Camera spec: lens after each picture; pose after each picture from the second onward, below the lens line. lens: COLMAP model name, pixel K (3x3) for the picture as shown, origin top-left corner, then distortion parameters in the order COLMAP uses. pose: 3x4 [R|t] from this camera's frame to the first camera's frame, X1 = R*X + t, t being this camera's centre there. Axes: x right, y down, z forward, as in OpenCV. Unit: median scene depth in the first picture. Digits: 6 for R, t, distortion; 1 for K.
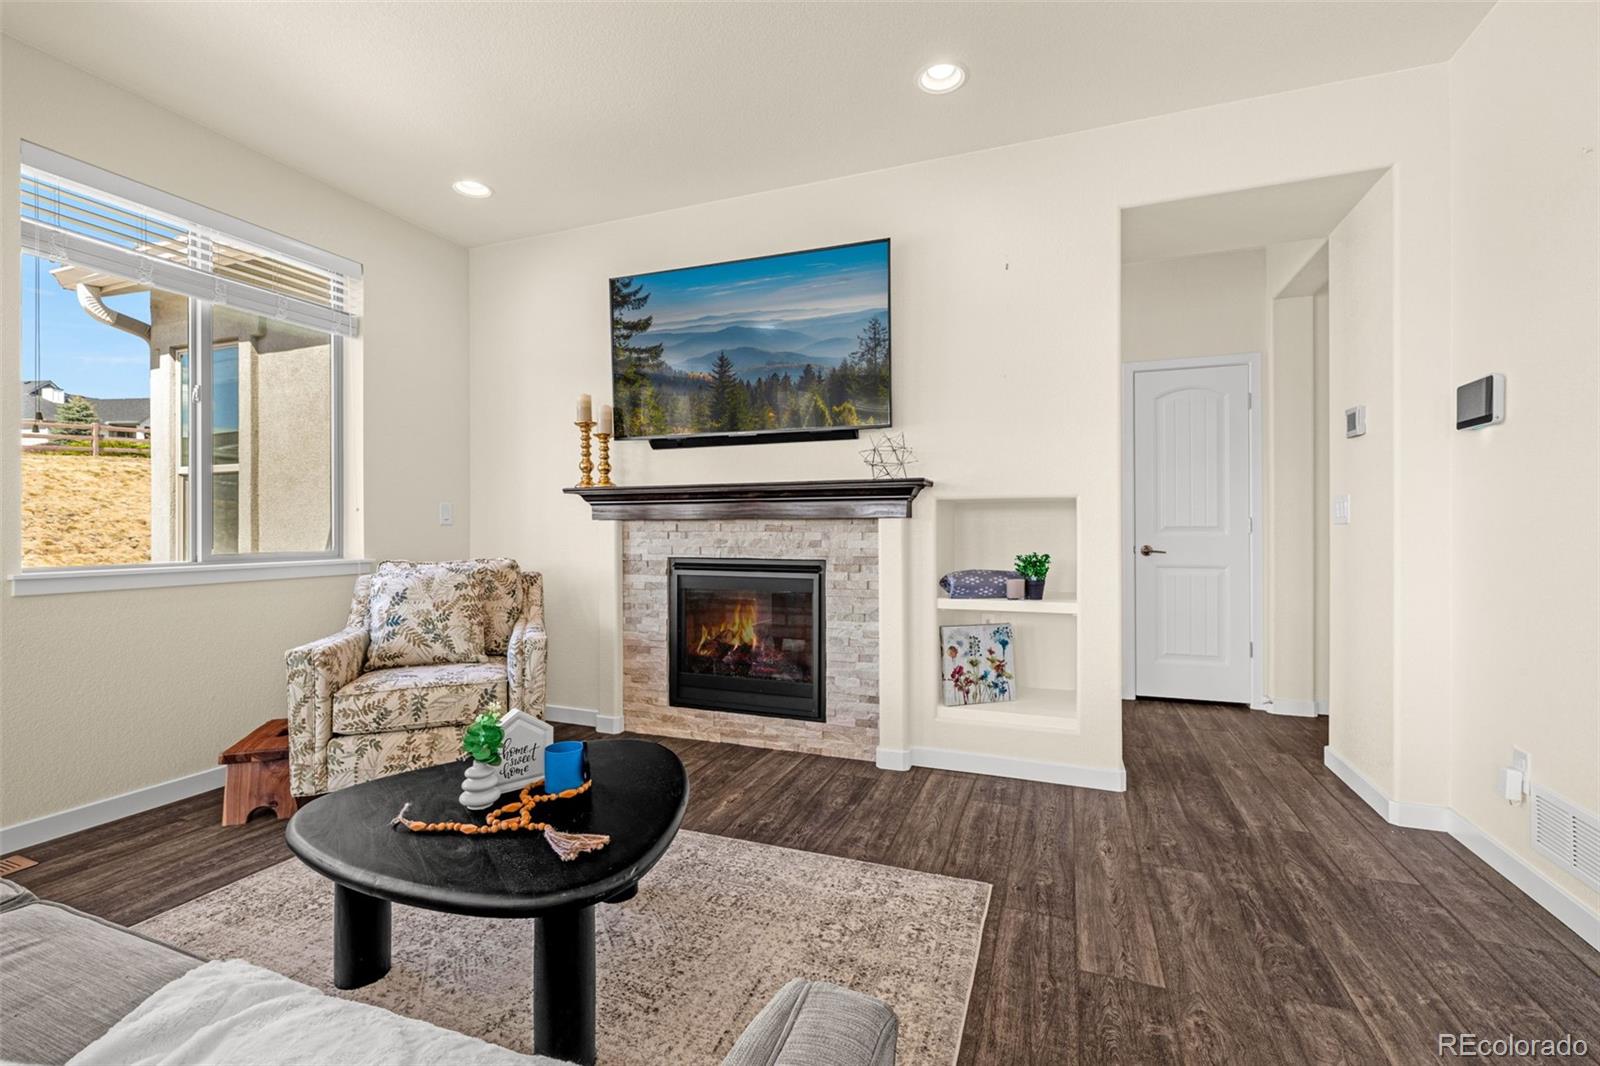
lens RADIAL K [[693.9, 0, 841.2], [0, 693.9, 527.0], [0, 0, 1]] dist [-0.000180, 0.001116]
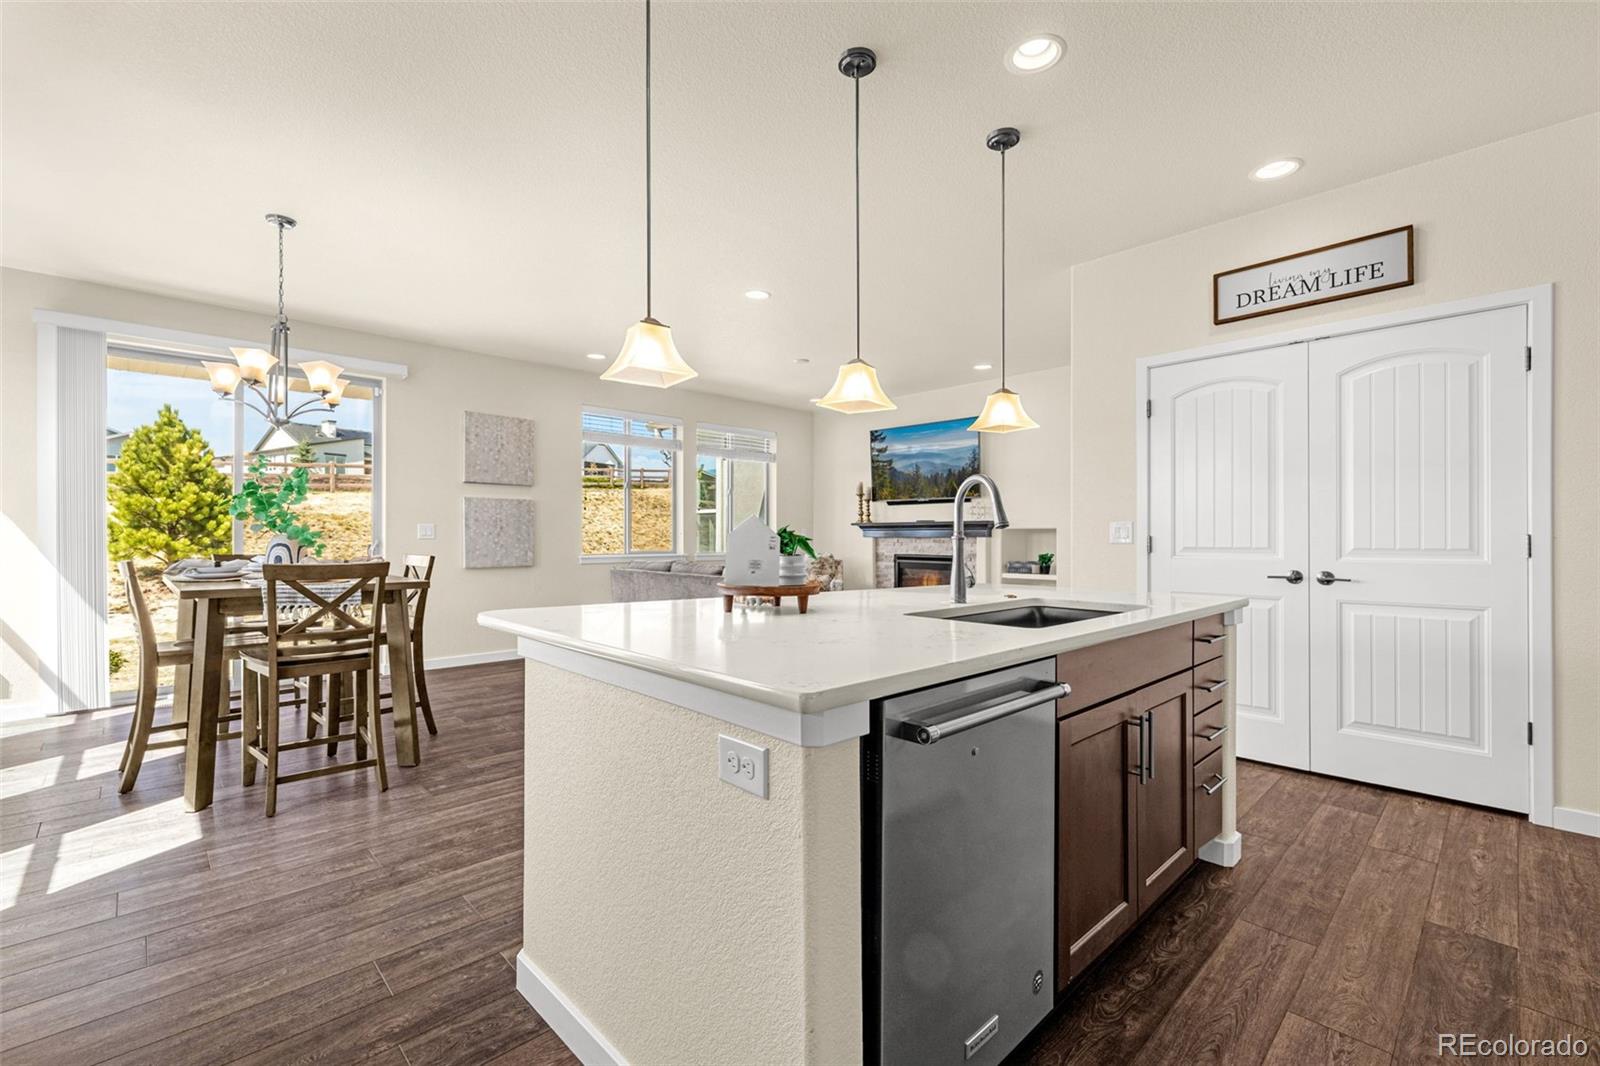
lens RADIAL K [[693.9, 0, 798.4], [0, 693.9, 532.7], [0, 0, 1]] dist [-0.000180, 0.001116]
pose [[0.878788, -0.002589, -0.477205, 0.536924], [0.000797, 0.999992, -0.003959, -0.016112], [0.477212, 0.003099, 0.878783, -1.092702]]
